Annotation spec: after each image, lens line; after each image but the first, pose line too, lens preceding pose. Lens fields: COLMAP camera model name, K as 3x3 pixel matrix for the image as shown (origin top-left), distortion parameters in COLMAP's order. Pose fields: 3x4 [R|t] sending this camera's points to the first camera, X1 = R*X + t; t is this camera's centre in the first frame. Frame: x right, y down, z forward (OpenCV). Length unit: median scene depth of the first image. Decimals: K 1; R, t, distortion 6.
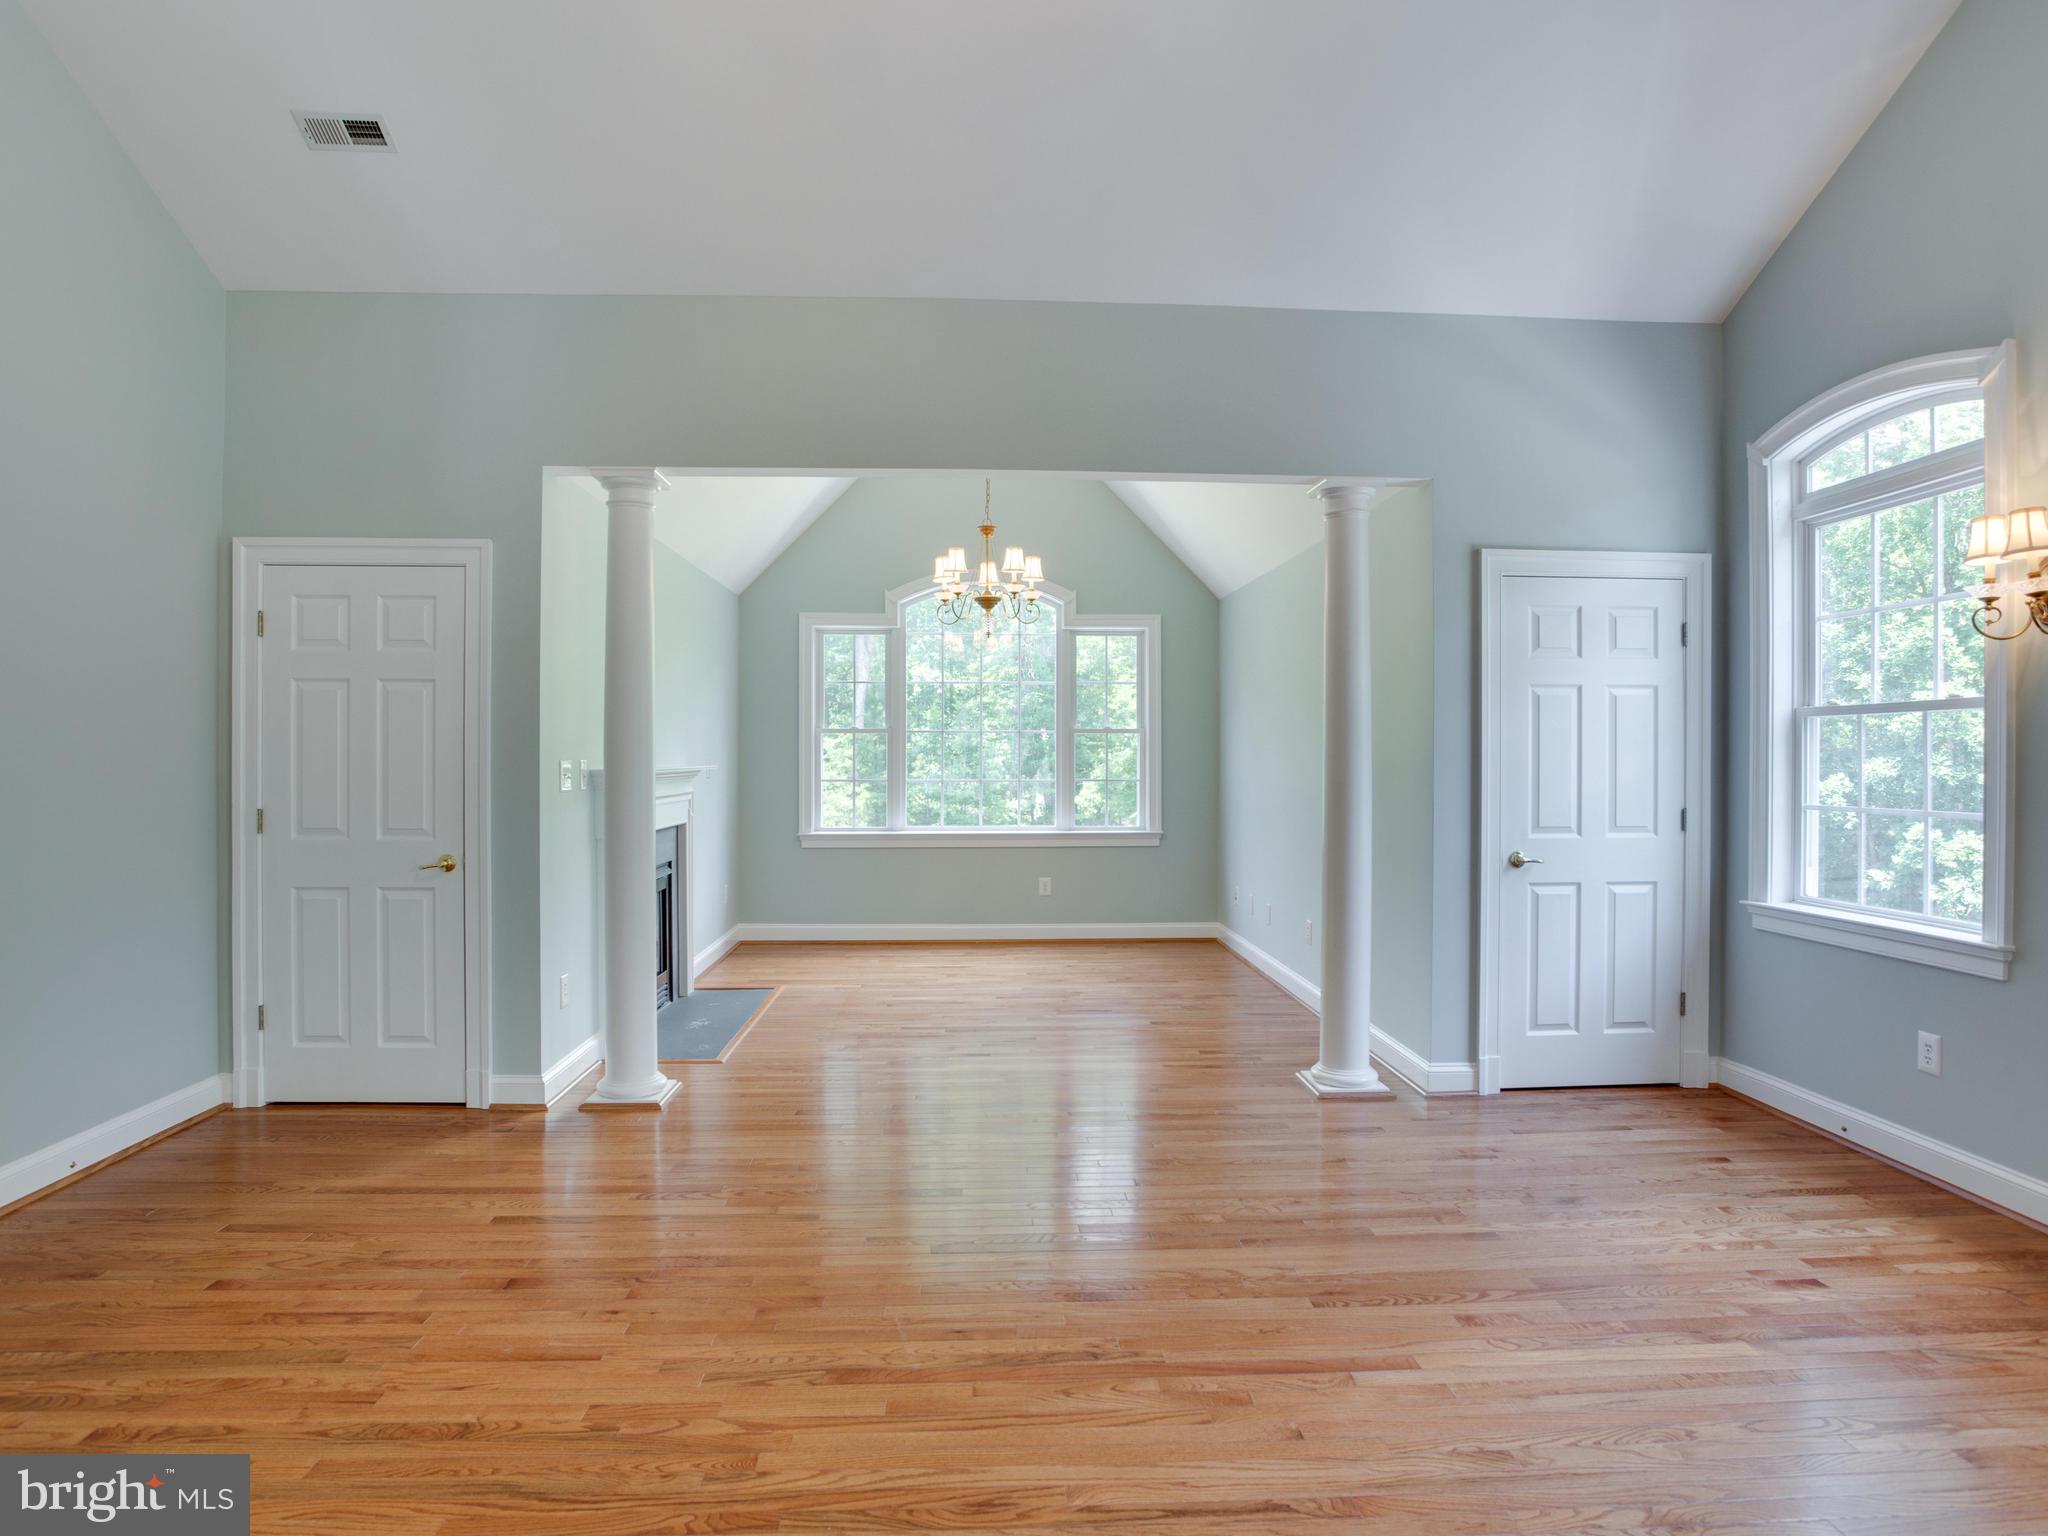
lens RADIAL K [[1137.7, 0, 1024.0], [0, 1137.7, 768.0], [0, 0, 1]] dist [-0.071908, 0.032350]
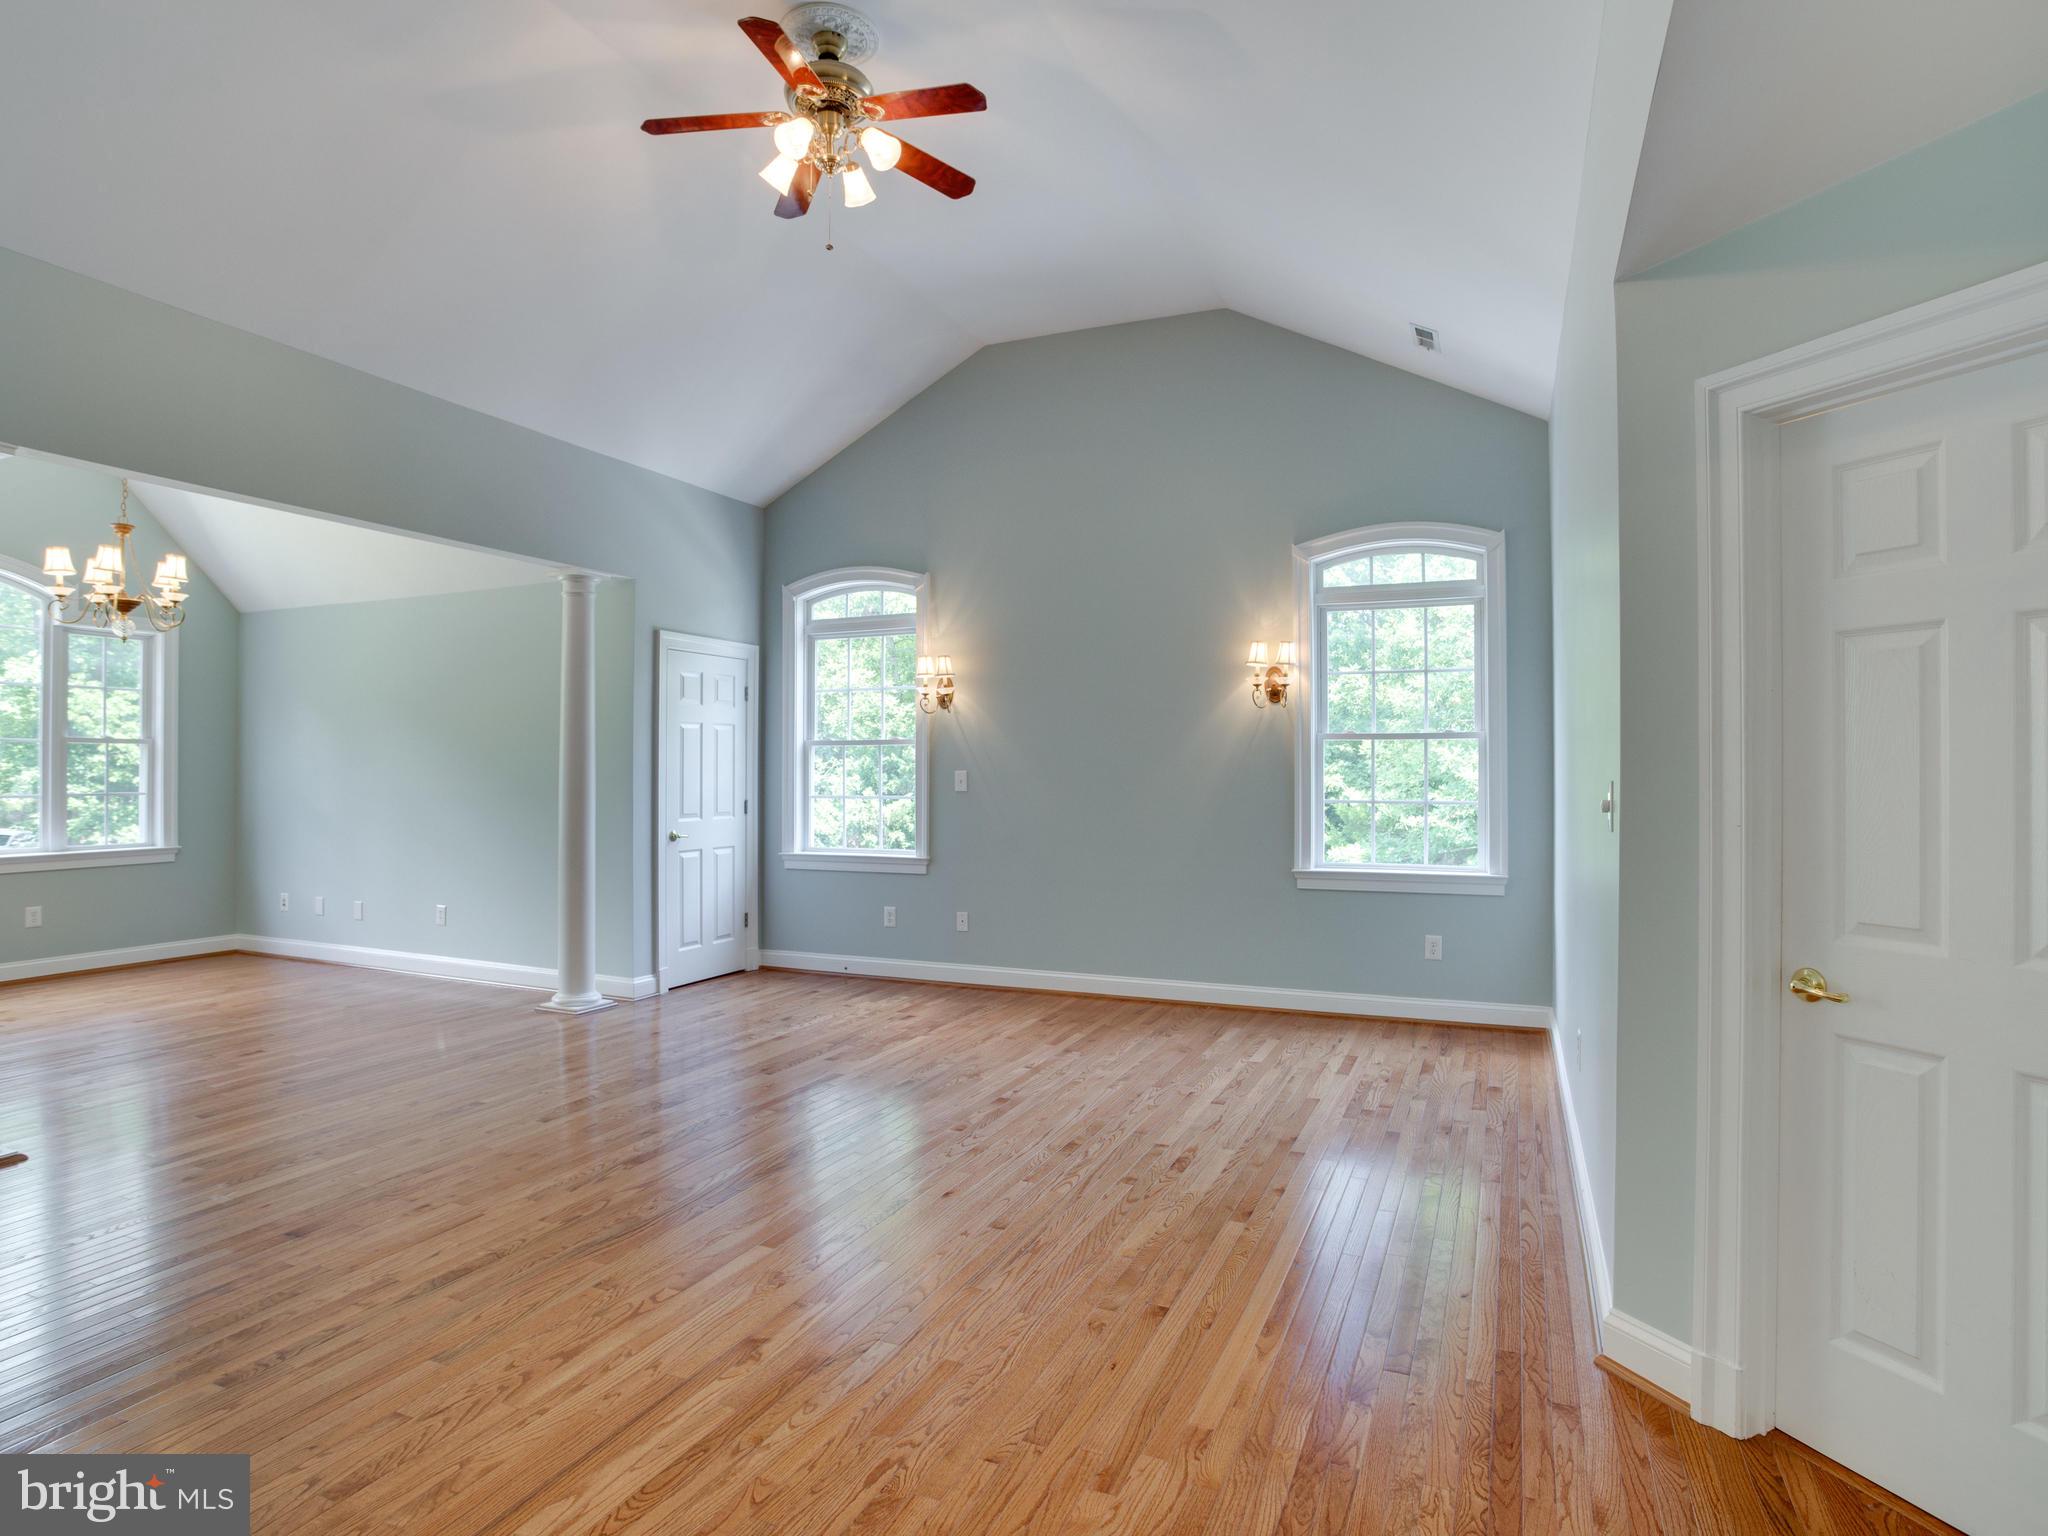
lens RADIAL K [[1137.7, 0, 1024.0], [0, 1137.7, 768.0], [0, 0, 1]] dist [-0.071908, 0.032350]
pose [[0.442551, 0.002454, 0.896740, -0.725332], [0.009868, 0.999922, -0.007606, 0.005950], [-0.896689, 0.012216, 0.442492, -0.103860]]
